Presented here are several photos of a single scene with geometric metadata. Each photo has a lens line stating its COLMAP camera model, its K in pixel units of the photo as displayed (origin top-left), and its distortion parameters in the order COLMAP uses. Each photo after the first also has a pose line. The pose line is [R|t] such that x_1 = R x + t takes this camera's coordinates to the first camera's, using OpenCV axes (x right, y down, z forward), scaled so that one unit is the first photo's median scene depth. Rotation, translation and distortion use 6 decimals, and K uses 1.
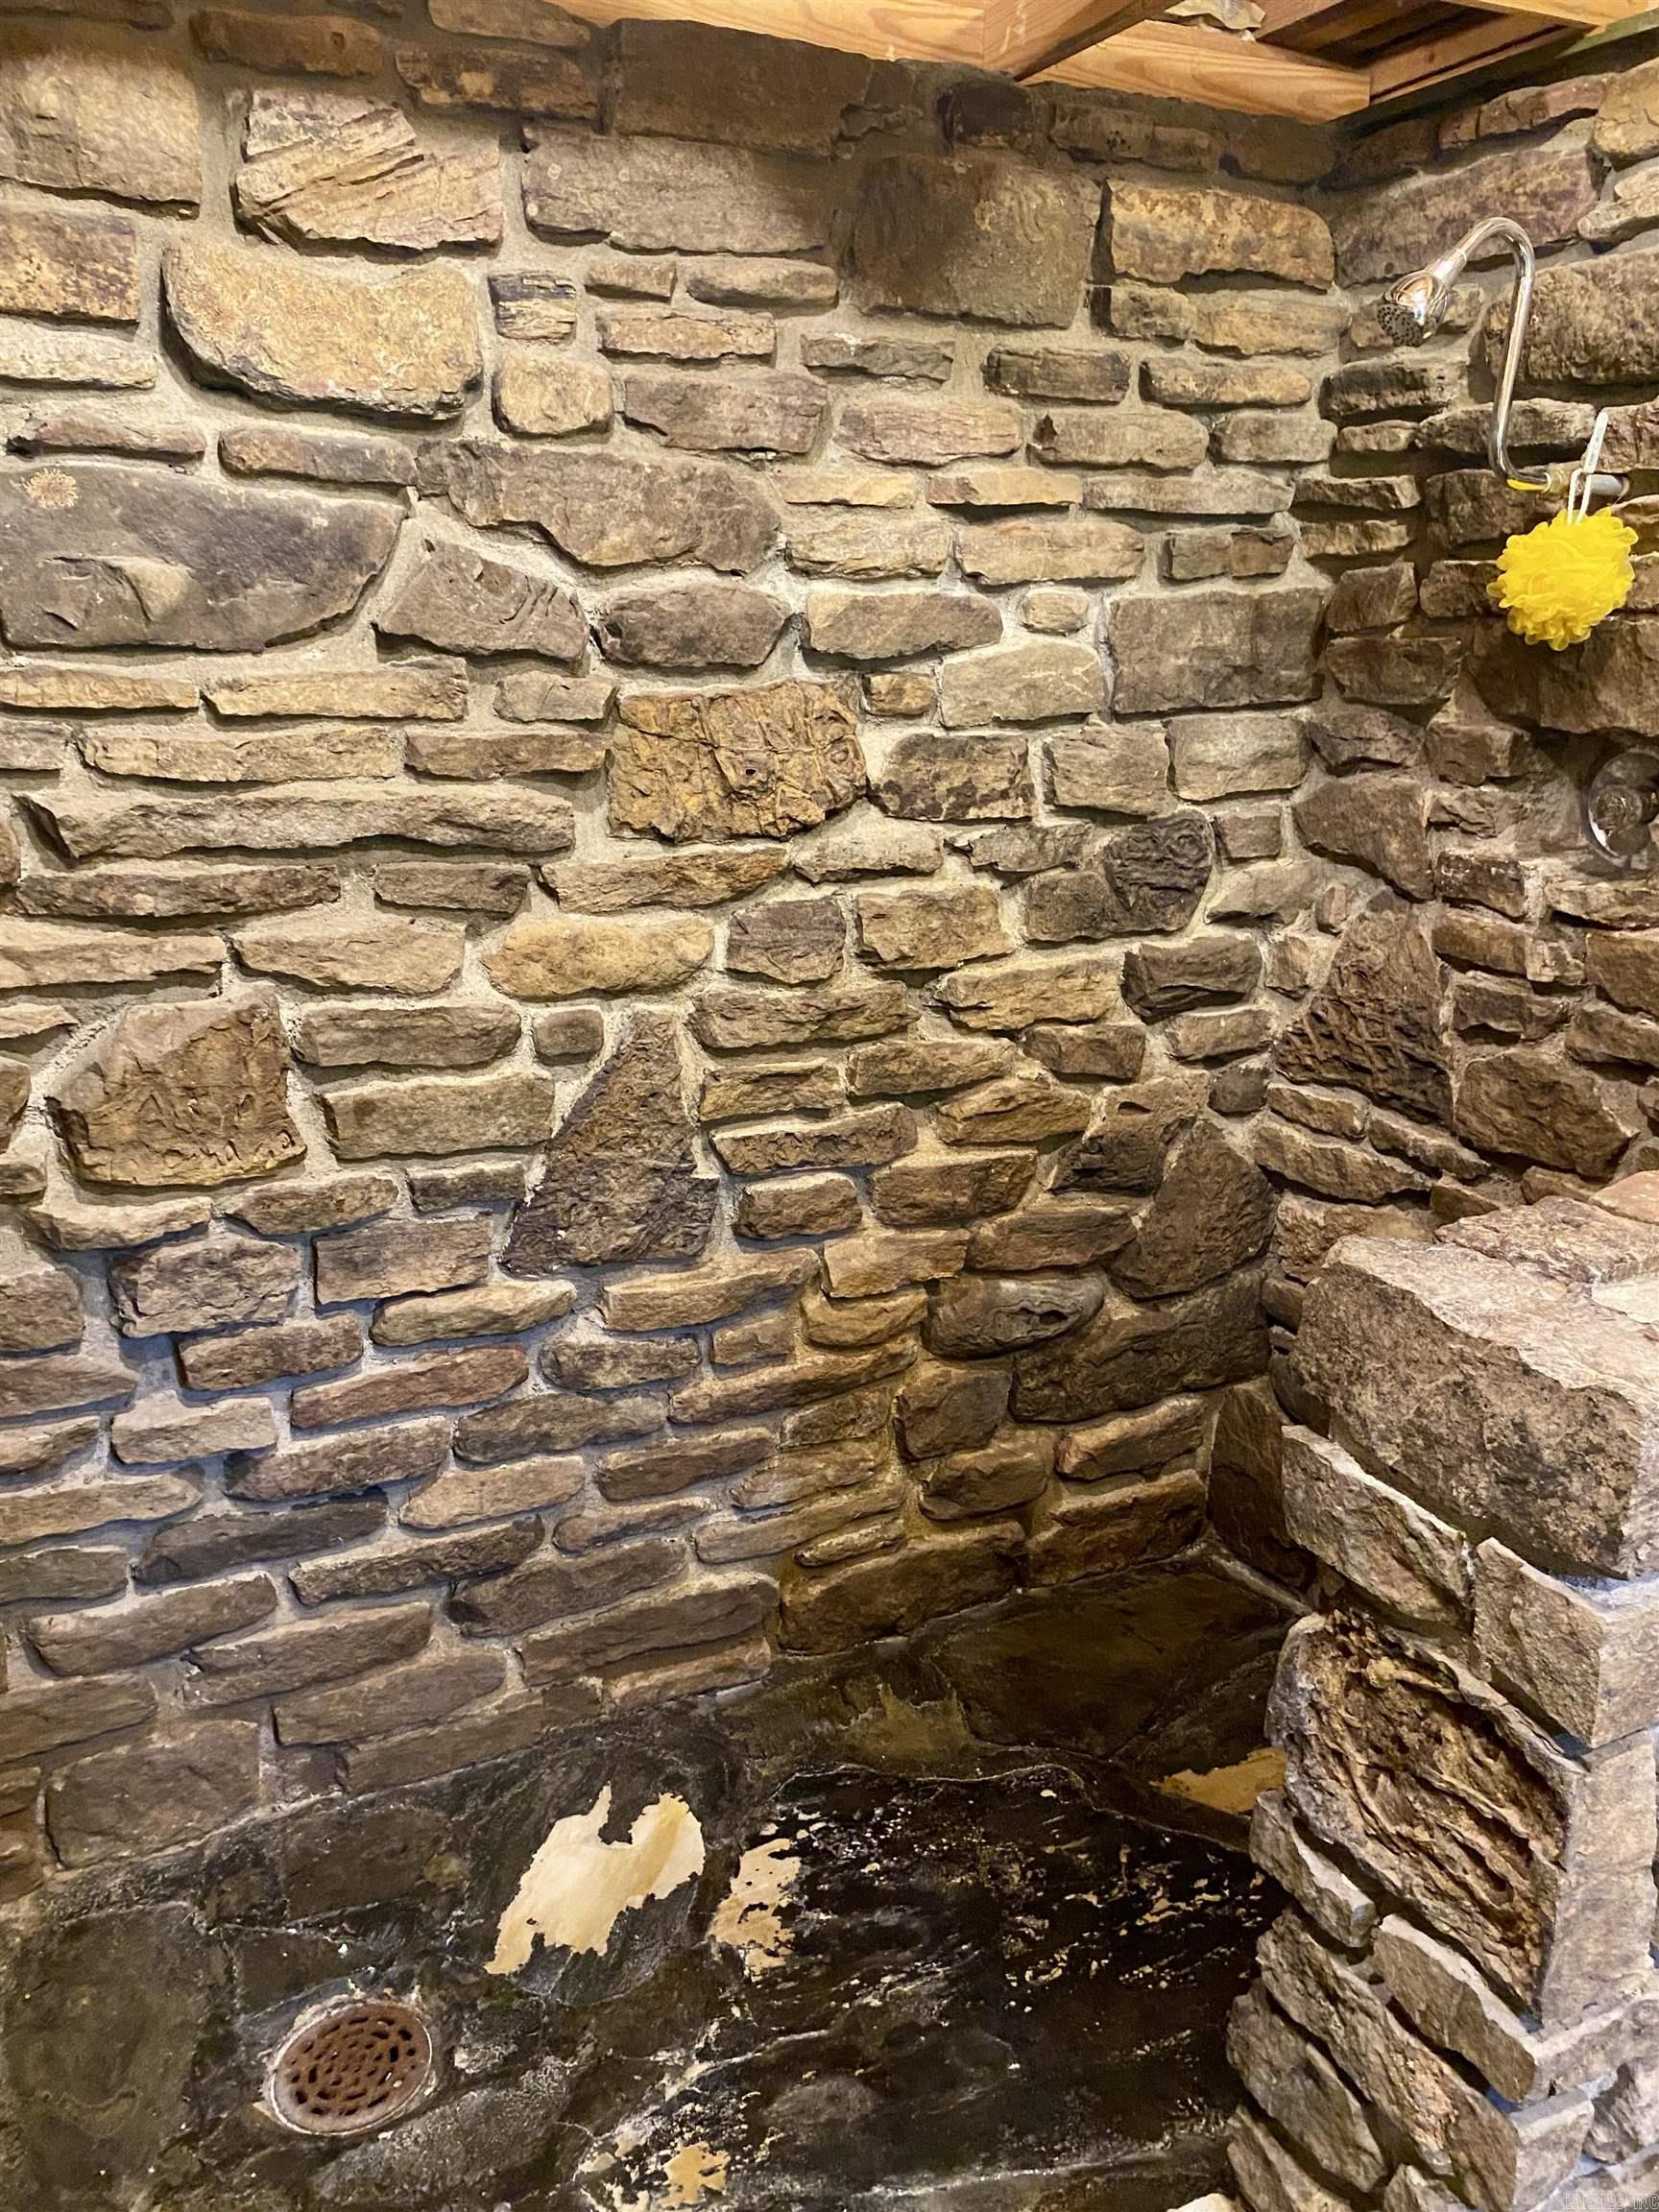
lens RADIAL K [[1662.9, 0, 779.4], [0, 1662.9, 1093.7], [0, 0, 1]] dist [0.031947, -0.050862]
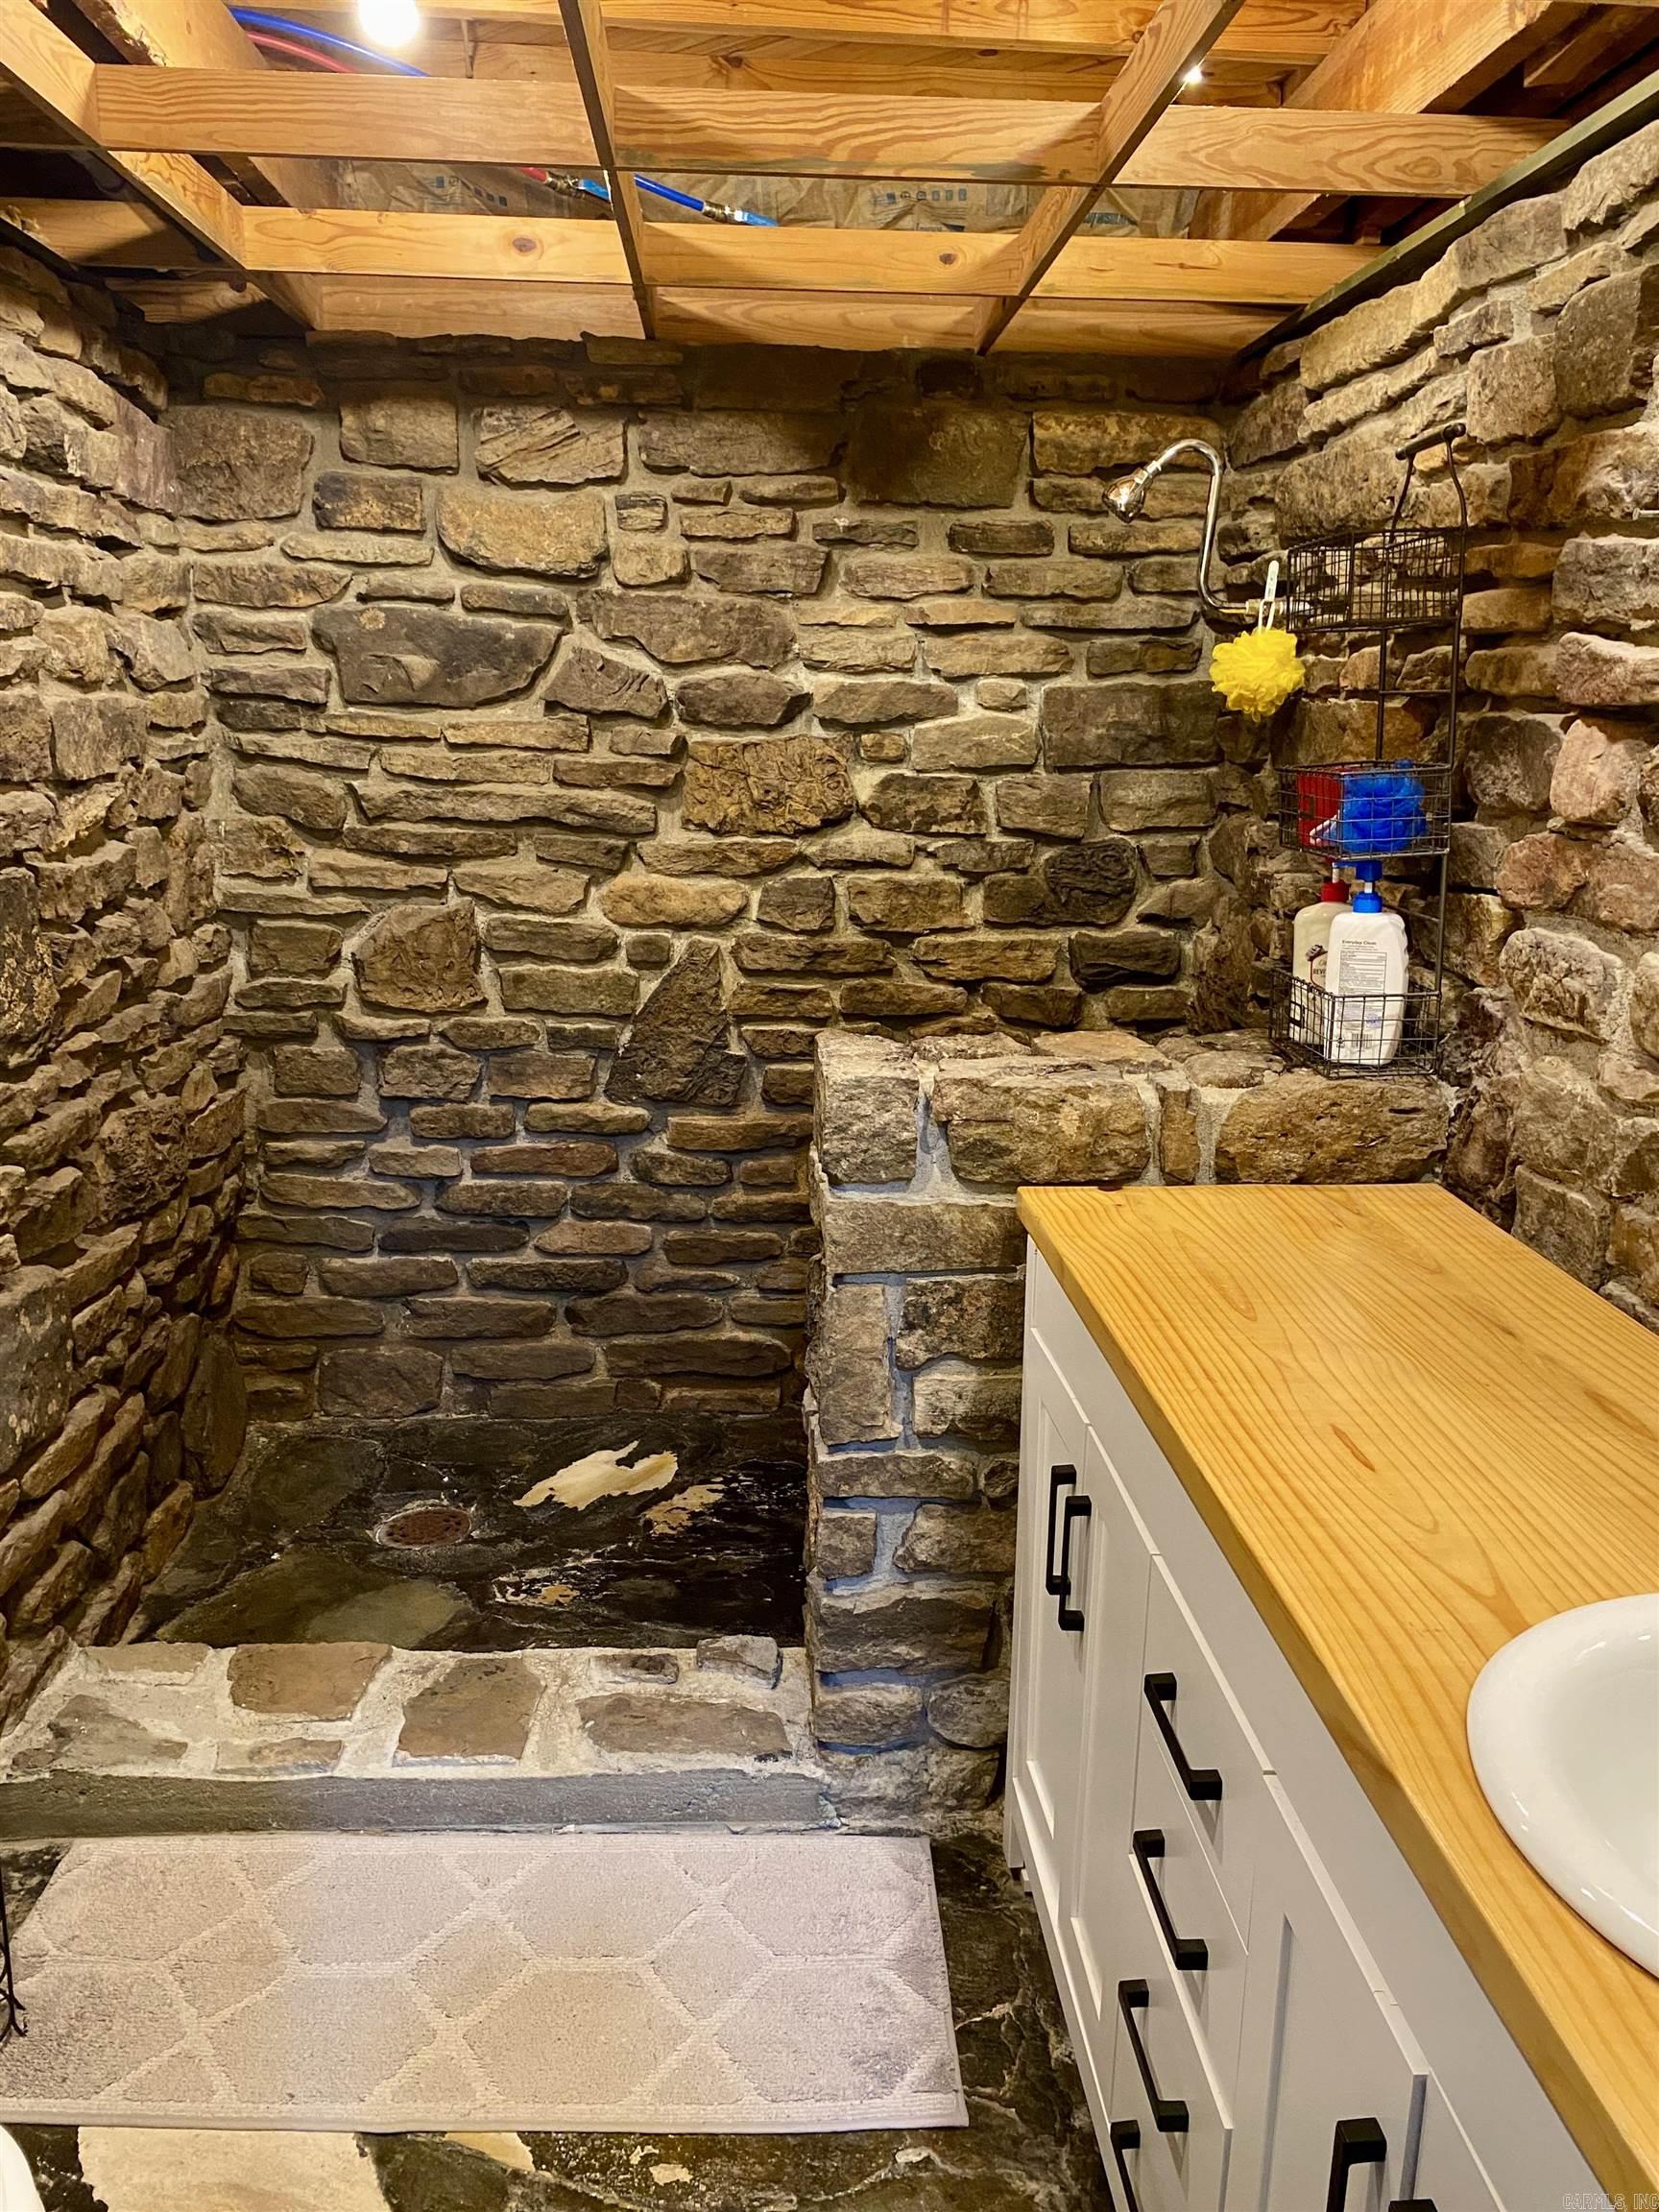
lens RADIAL K [[1662.9, 0, 824.8], [0, 1662.9, 1097.8], [0, 0, 1]] dist [0.031947, -0.050862]
pose [[0.923715, 0.100385, -0.369694, 0.648718], [-0.121325, 0.992038, -0.033769, 0.142656], [0.363361, 0.076046, 0.928540, -0.425785]]
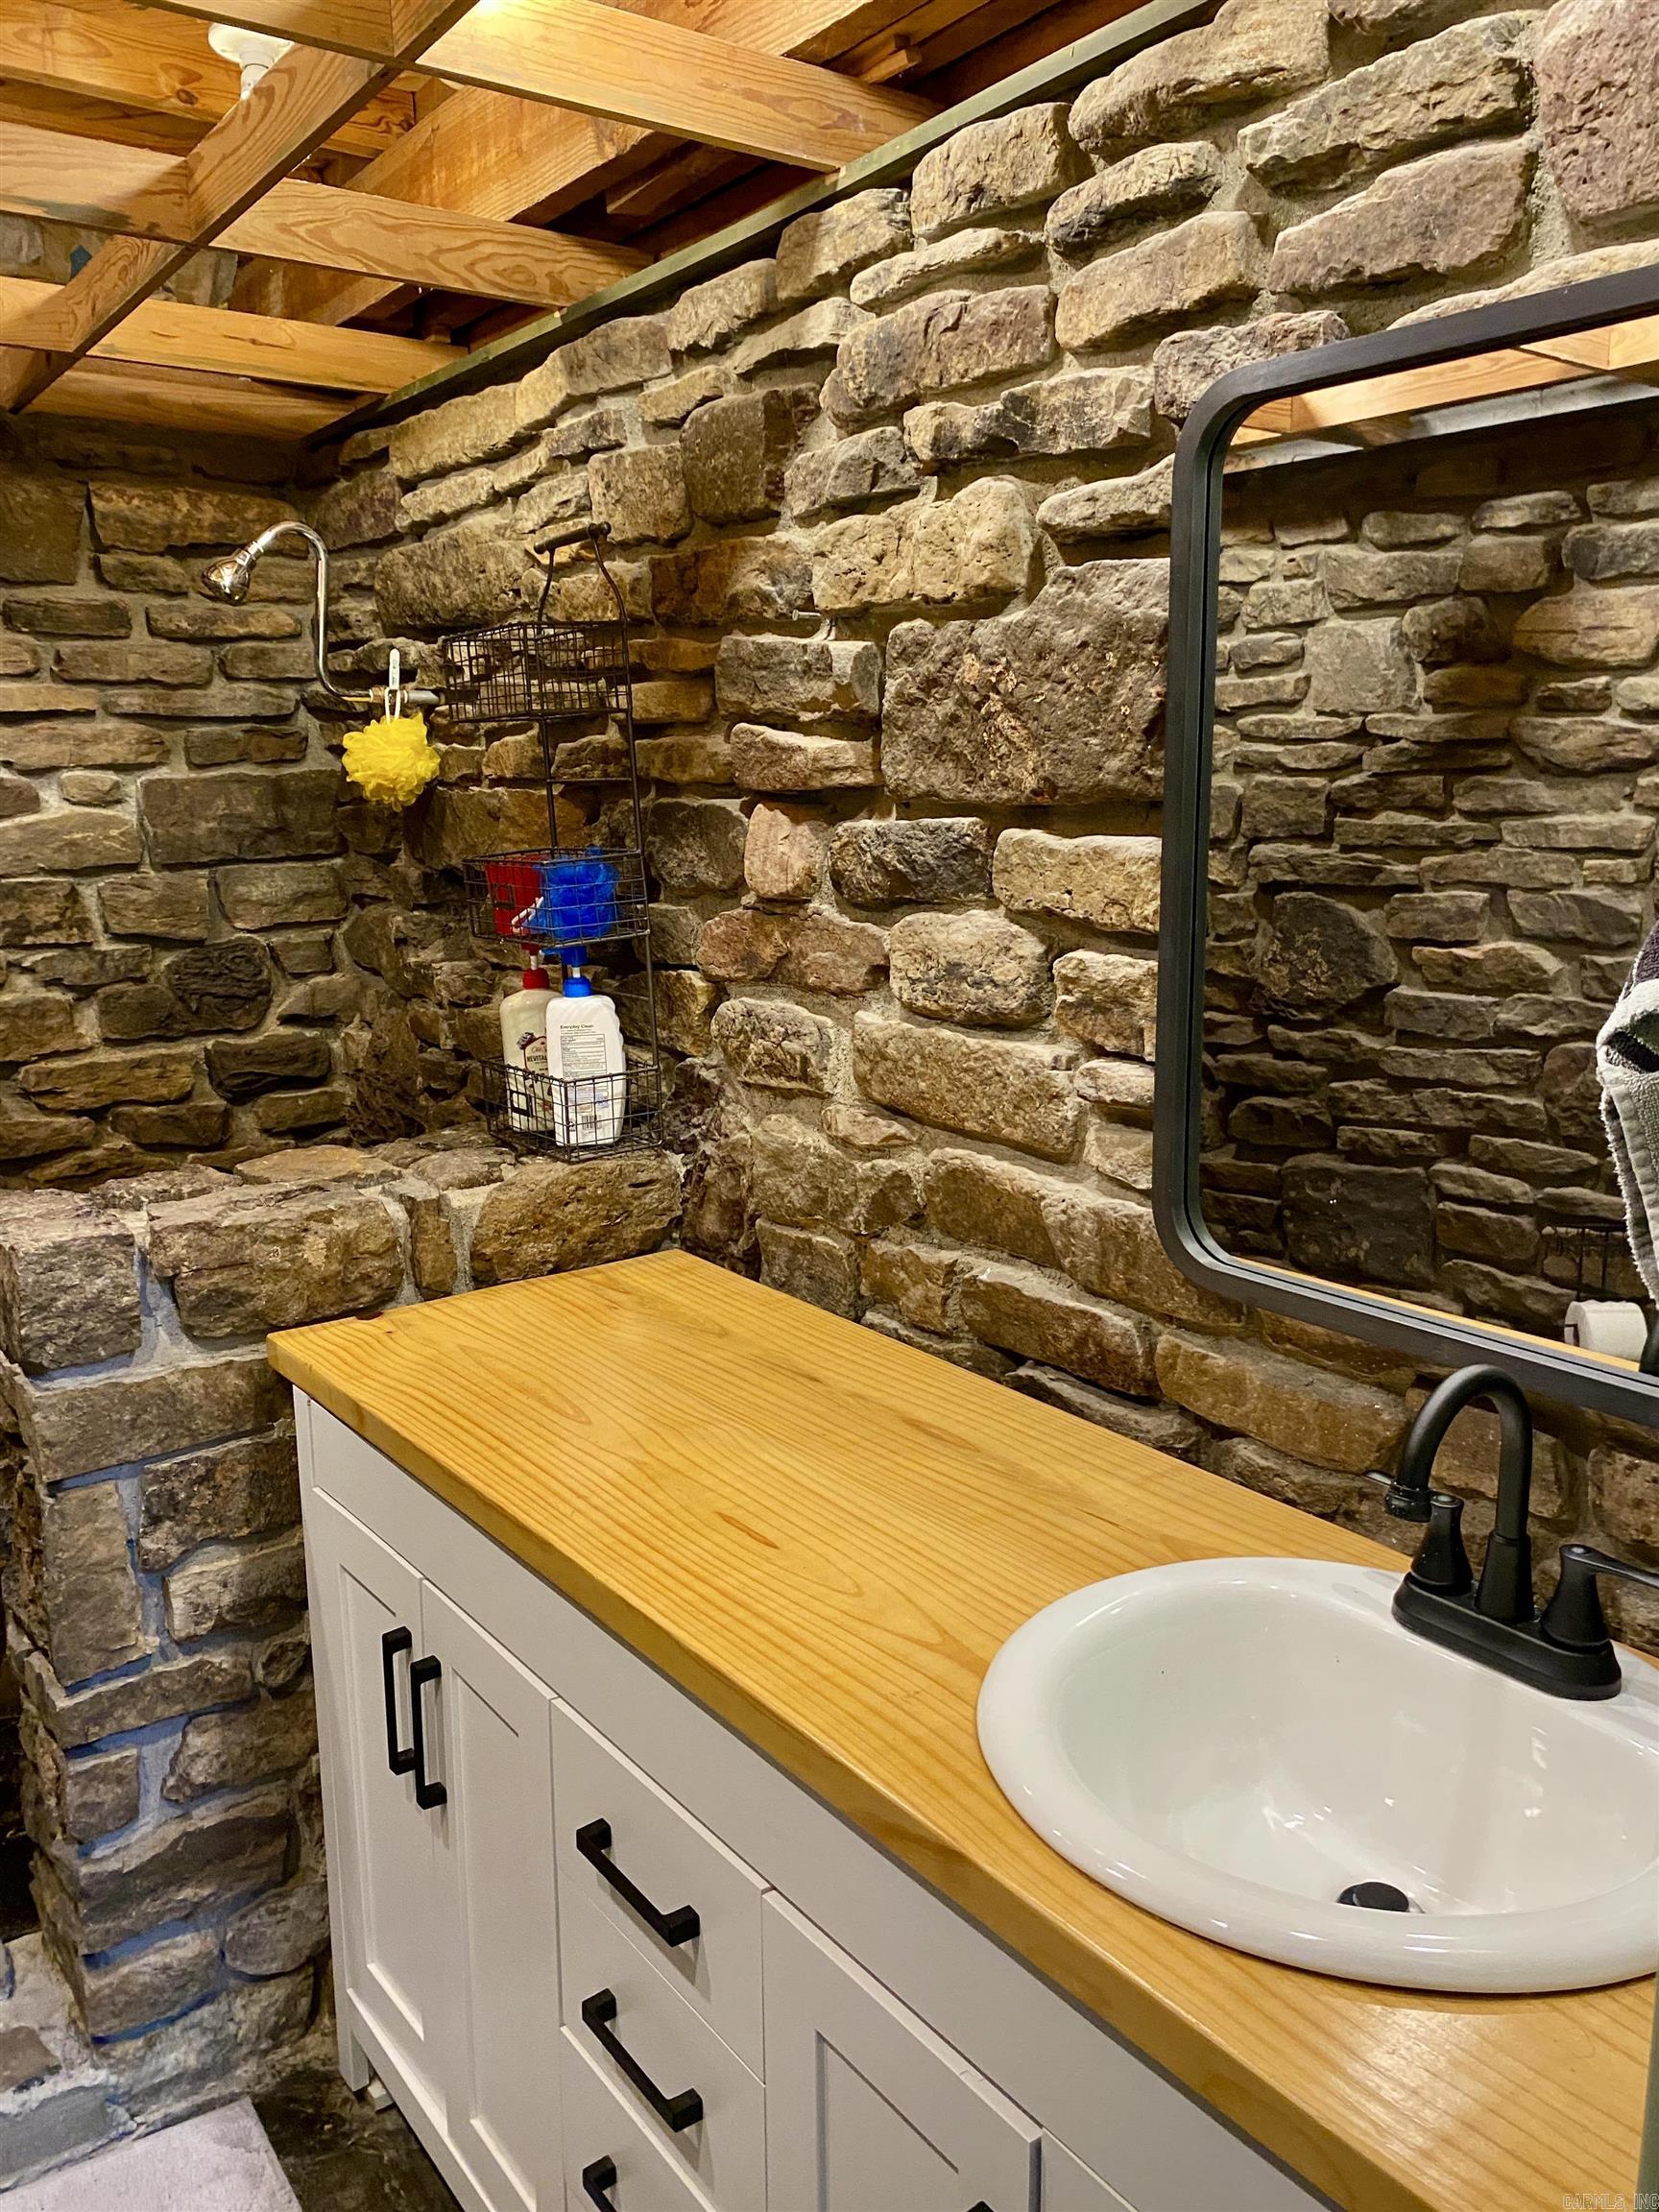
lens RADIAL K [[1662.9, 0, 829.1], [0, 1662.9, 1095.2], [0, 0, 1]] dist [0.031947, -0.050862]
pose [[0.982583, -0.045308, 0.180215, 0.528333], [0.063956, 0.993025, -0.099046, 0.128194], [-0.174471, 0.108847, 0.978628, -0.393467]]
